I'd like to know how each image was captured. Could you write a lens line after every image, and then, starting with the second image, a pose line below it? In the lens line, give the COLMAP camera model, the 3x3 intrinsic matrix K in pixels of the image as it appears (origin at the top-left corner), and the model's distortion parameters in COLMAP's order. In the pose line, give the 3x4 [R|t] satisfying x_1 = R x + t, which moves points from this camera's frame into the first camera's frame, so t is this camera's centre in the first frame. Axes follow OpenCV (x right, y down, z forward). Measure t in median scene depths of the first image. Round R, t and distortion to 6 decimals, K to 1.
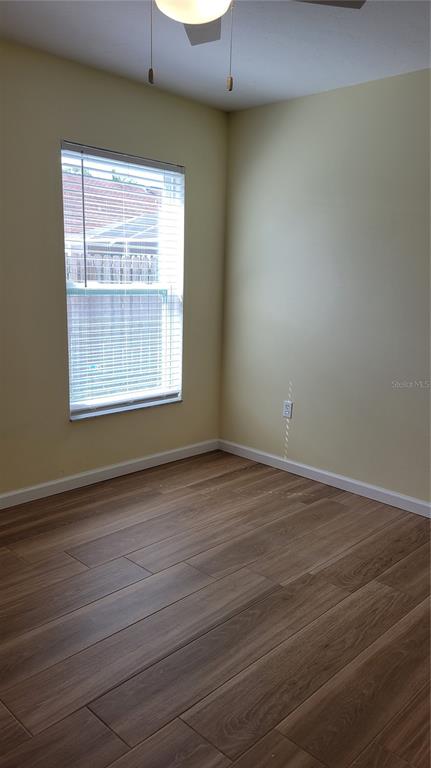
lens RADIAL K [[572.9, 0, 221.2], [0, 572.9, 384.2], [0, 0, 1]] dist [0.059123, -0.042094]
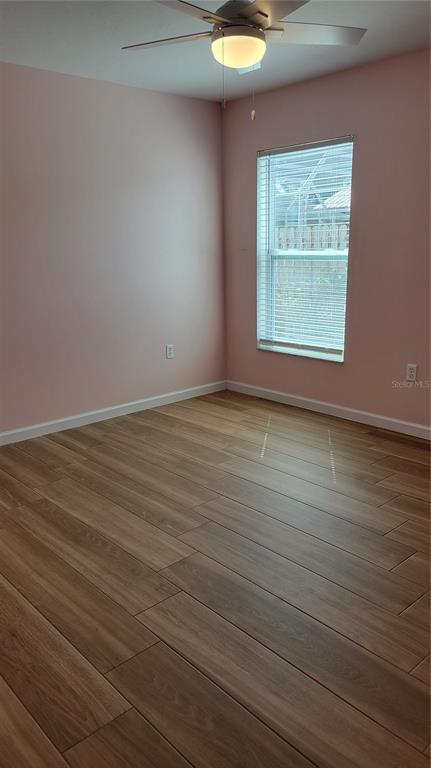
lens RADIAL K [[572.9, 0, 217.9], [0, 572.9, 383.7], [0, 0, 1]] dist [0.059123, -0.042094]
pose [[-0.058063, 0.223097, -0.973065, 1.081352], [-0.165319, 0.959104, 0.229761, -0.152642], [0.984530, 0.174207, -0.018807, 0.882499]]
